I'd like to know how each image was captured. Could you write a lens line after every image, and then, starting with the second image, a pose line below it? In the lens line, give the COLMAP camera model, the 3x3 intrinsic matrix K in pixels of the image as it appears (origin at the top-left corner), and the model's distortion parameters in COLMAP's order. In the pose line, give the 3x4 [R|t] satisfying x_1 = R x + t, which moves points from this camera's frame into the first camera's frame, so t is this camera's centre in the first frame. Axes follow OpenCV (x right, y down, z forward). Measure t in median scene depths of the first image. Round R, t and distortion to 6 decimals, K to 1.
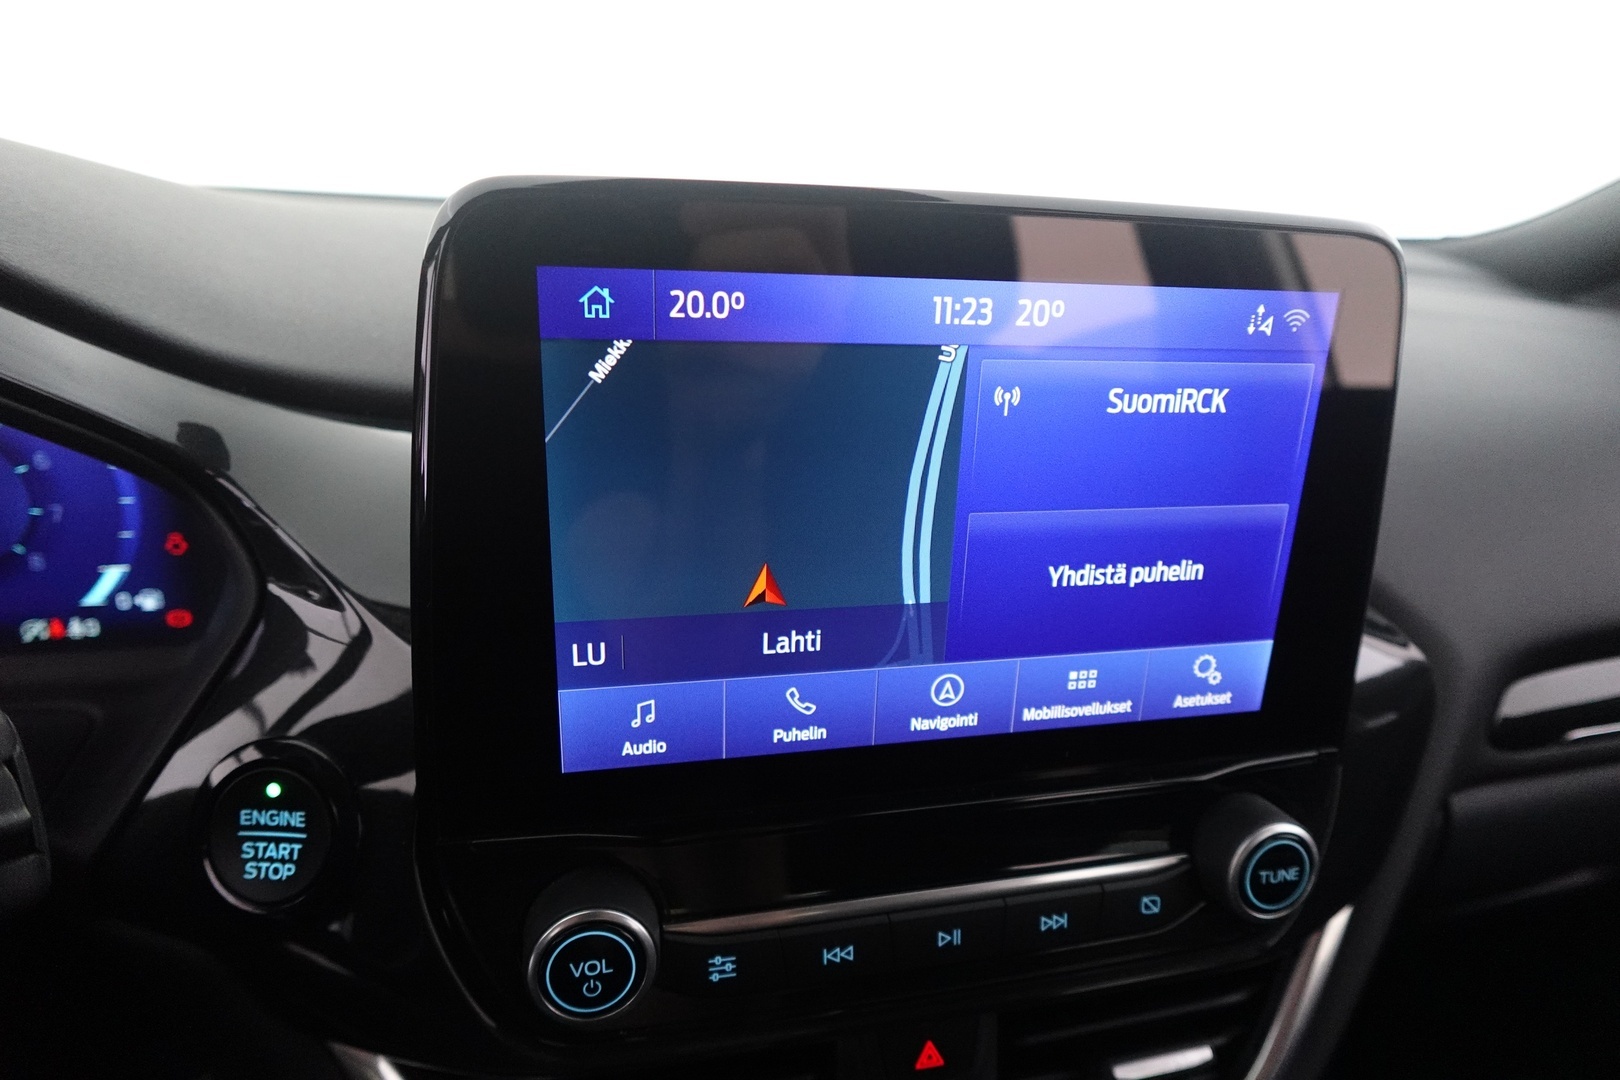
lens RADIAL K [[911.3, 0, 810.0], [0, 911.3, 540.0], [0, 0, 1]] dist [-0.000170, 0.001847]
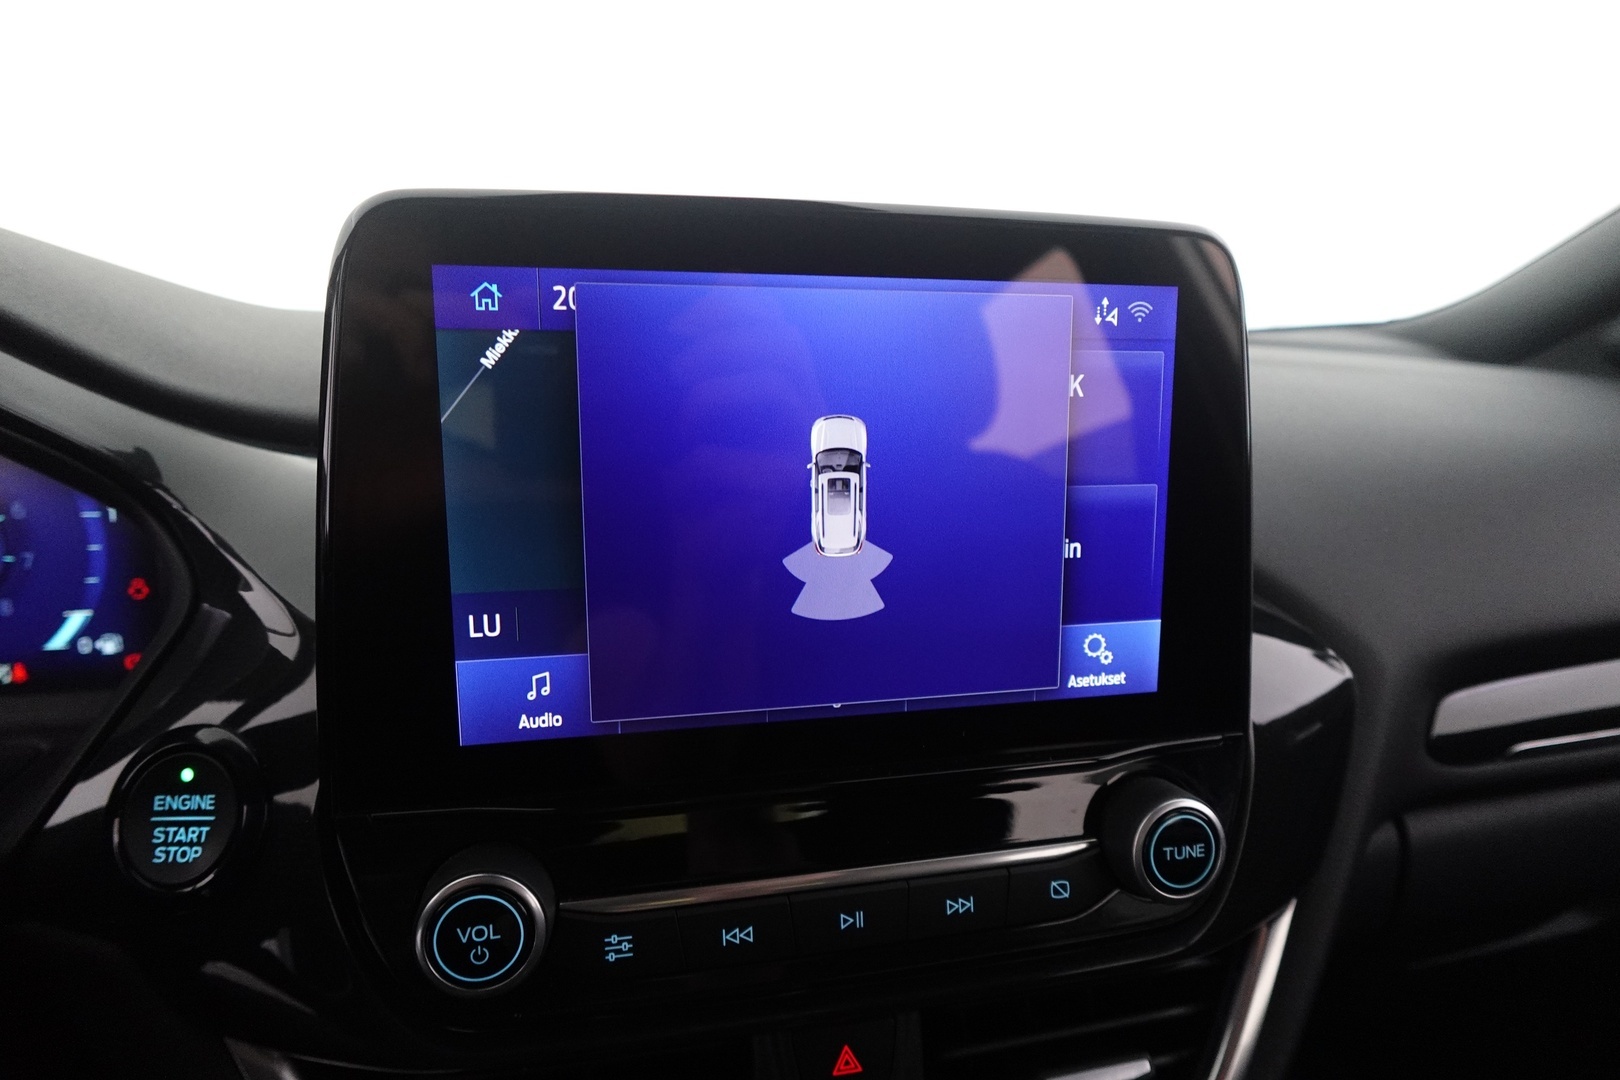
lens RADIAL K [[911.9, 0, 810.0], [0, 911.9, 540.0], [0, 0, 1]] dist [0.002883, -0.000609]
pose [[0.999261, -0.033936, -0.018023, 0.147808], [0.030932, 0.988697, -0.146699, 0.180294], [0.022798, 0.146033, 0.989017, -0.054608]]
